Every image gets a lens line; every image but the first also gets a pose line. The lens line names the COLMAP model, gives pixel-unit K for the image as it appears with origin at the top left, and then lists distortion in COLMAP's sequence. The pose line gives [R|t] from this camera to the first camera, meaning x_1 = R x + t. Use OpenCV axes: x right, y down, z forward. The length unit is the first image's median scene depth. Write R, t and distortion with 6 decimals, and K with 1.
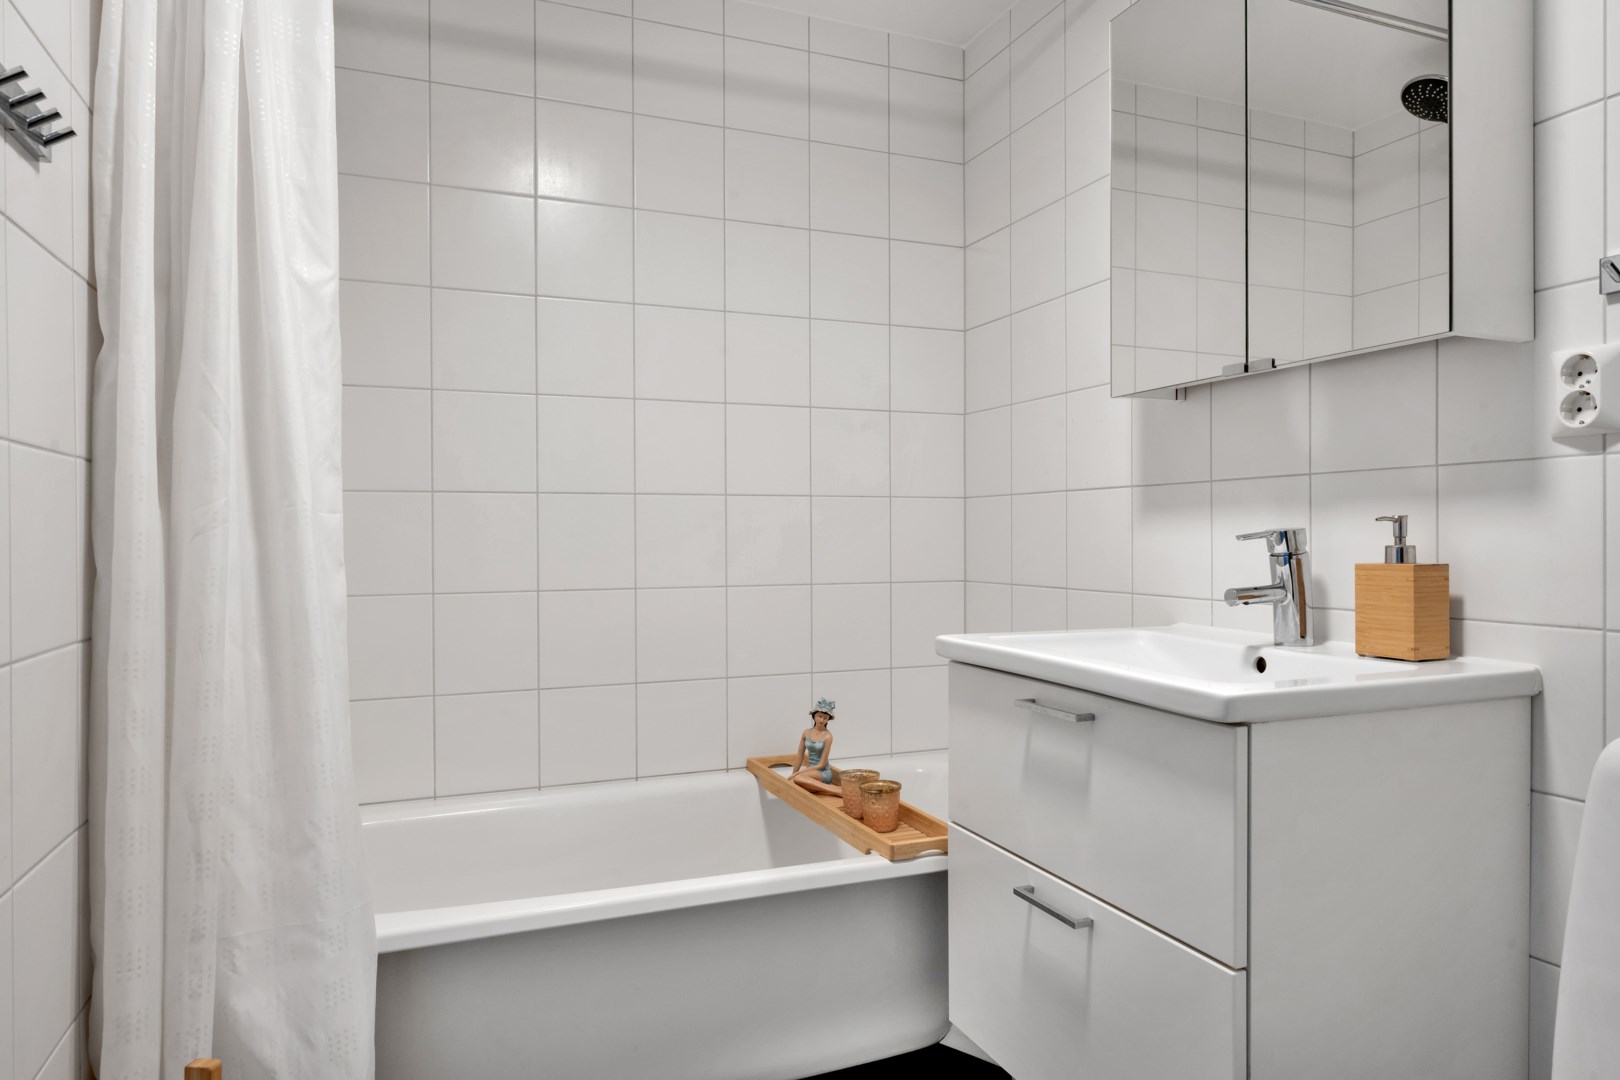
lens RADIAL K [[994.5, 0, 810.0], [0, 994.5, 540.0], [0, 0, 1]] dist [-0.000796, 0.000690]
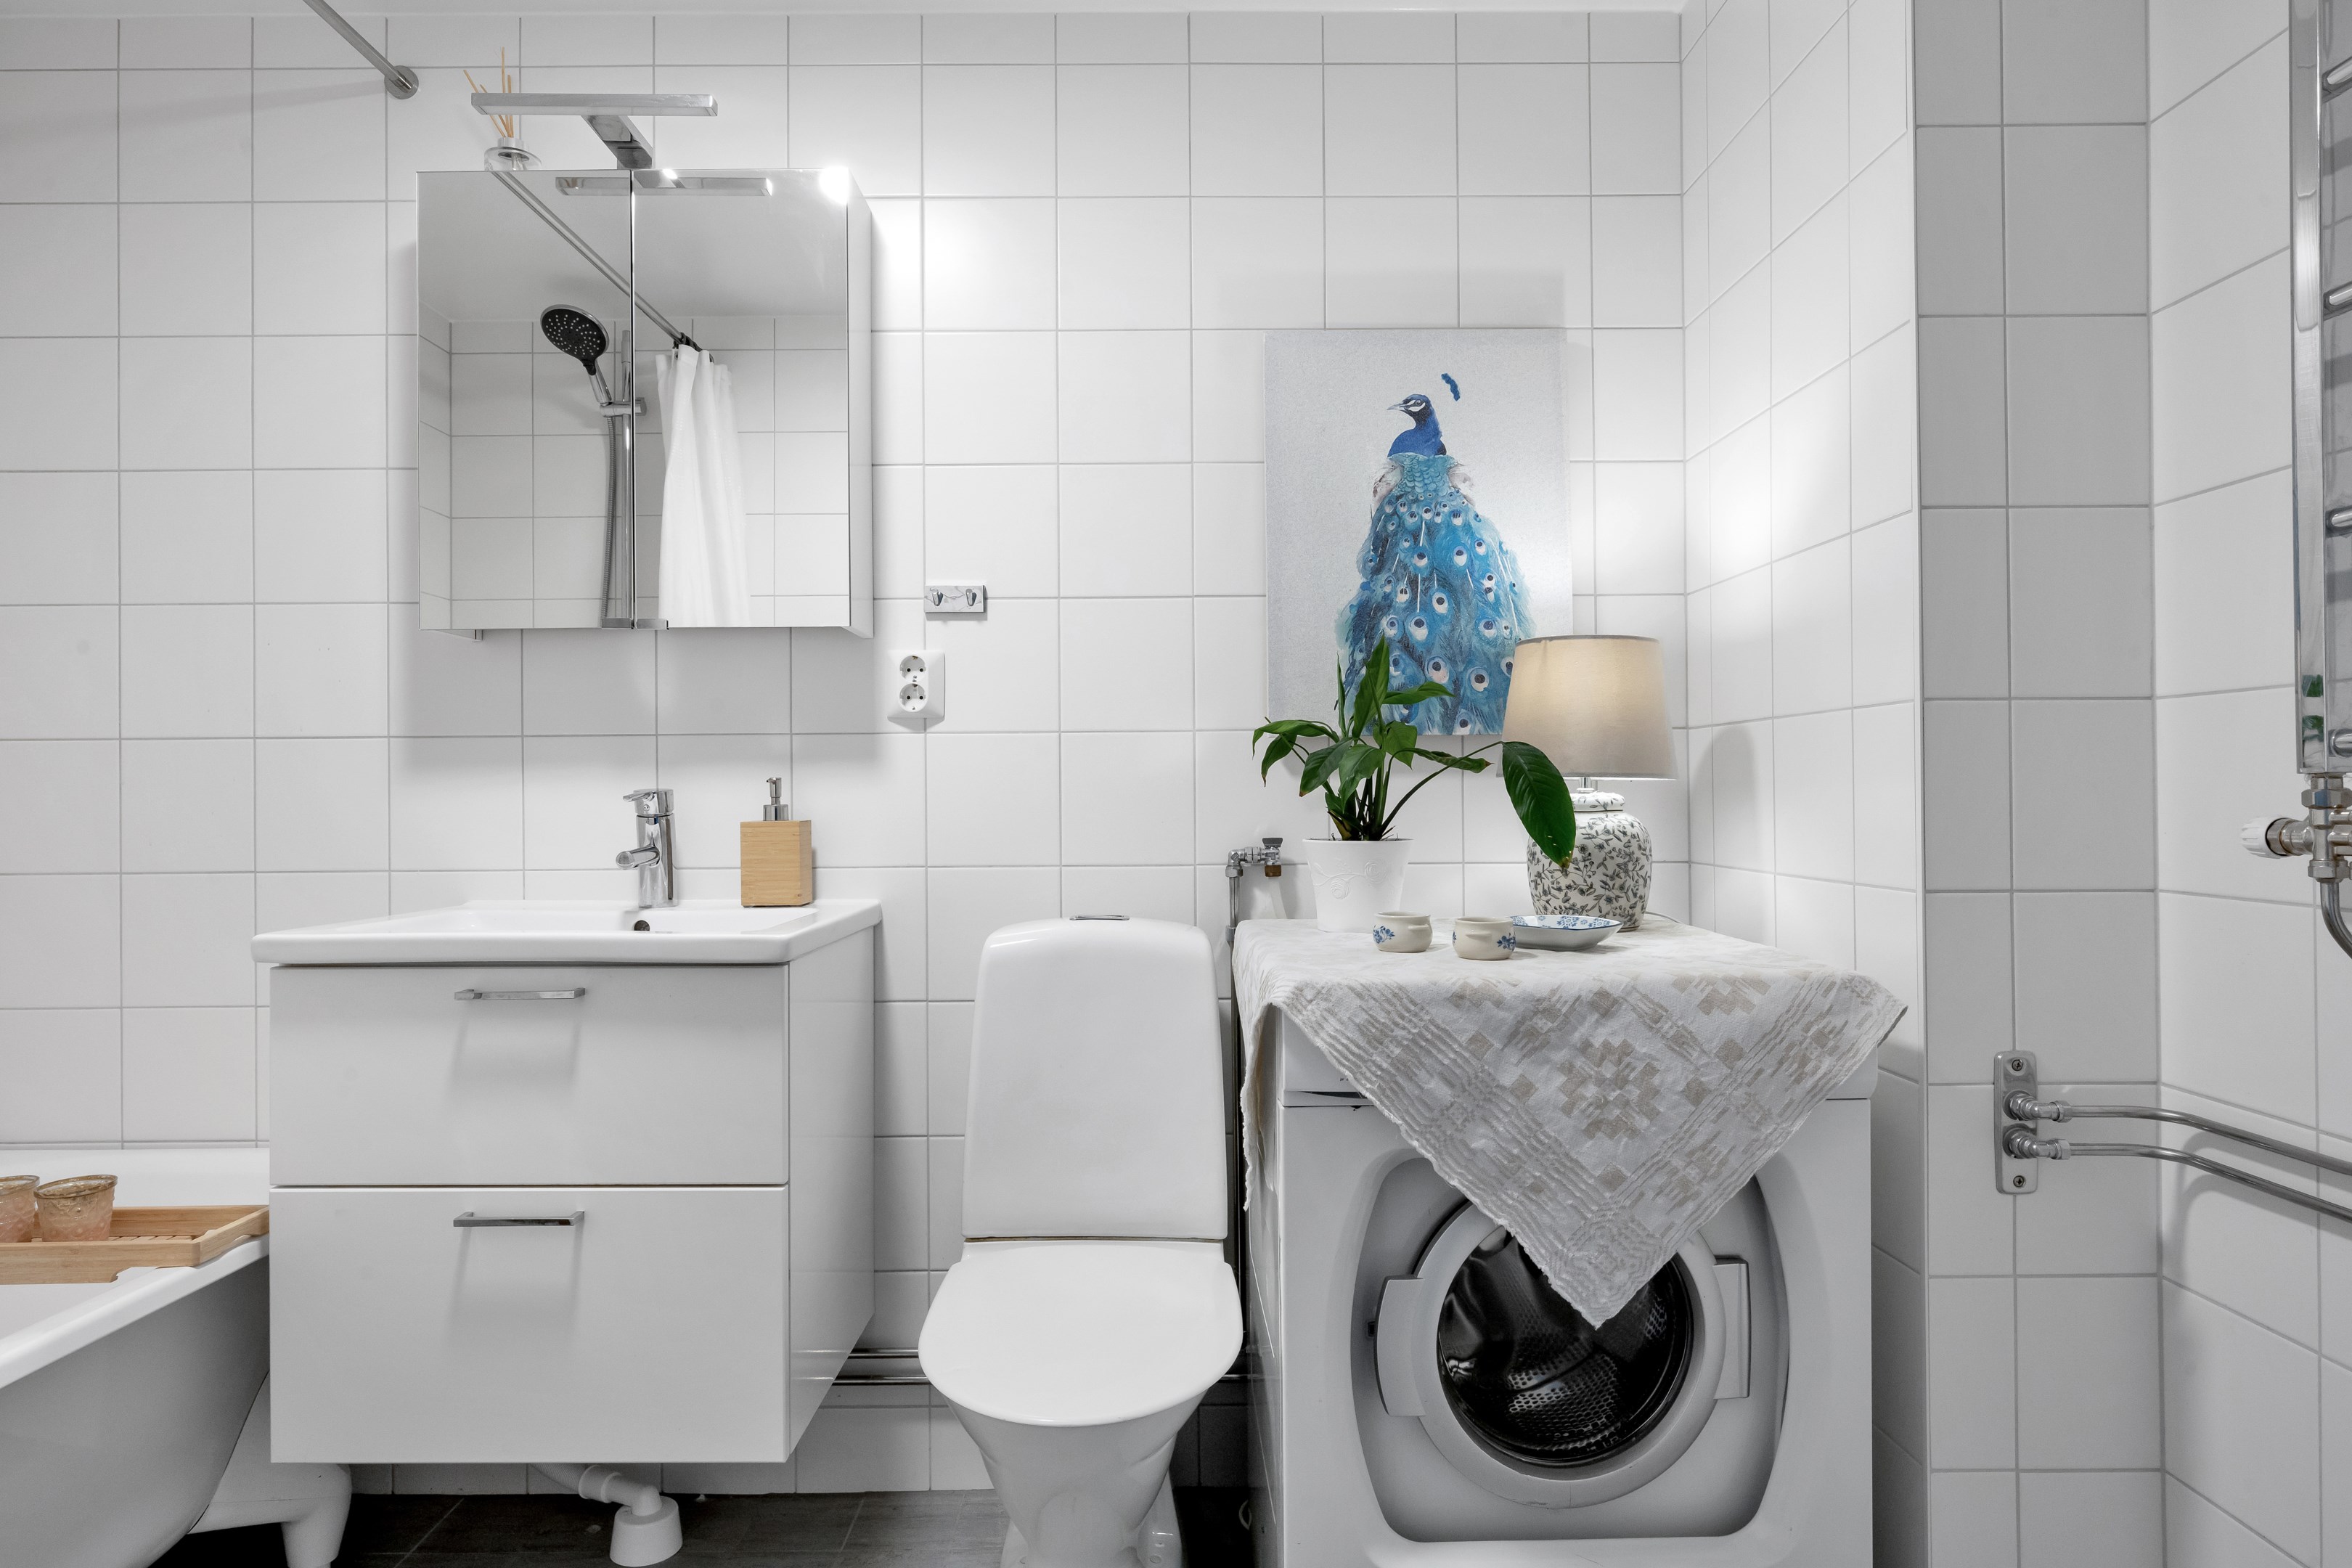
lens RADIAL K [[1395.2, 0, 1176.0], [0, 1395.2, 784.0], [0, 0, 1]] dist [-0.032131, -0.000842]
pose [[0.369563, 0.011395, 0.929136, -0.675404], [0.011803, 0.999787, -0.016956, 0.013760], [-0.929131, 0.017233, 0.369349, 0.010101]]
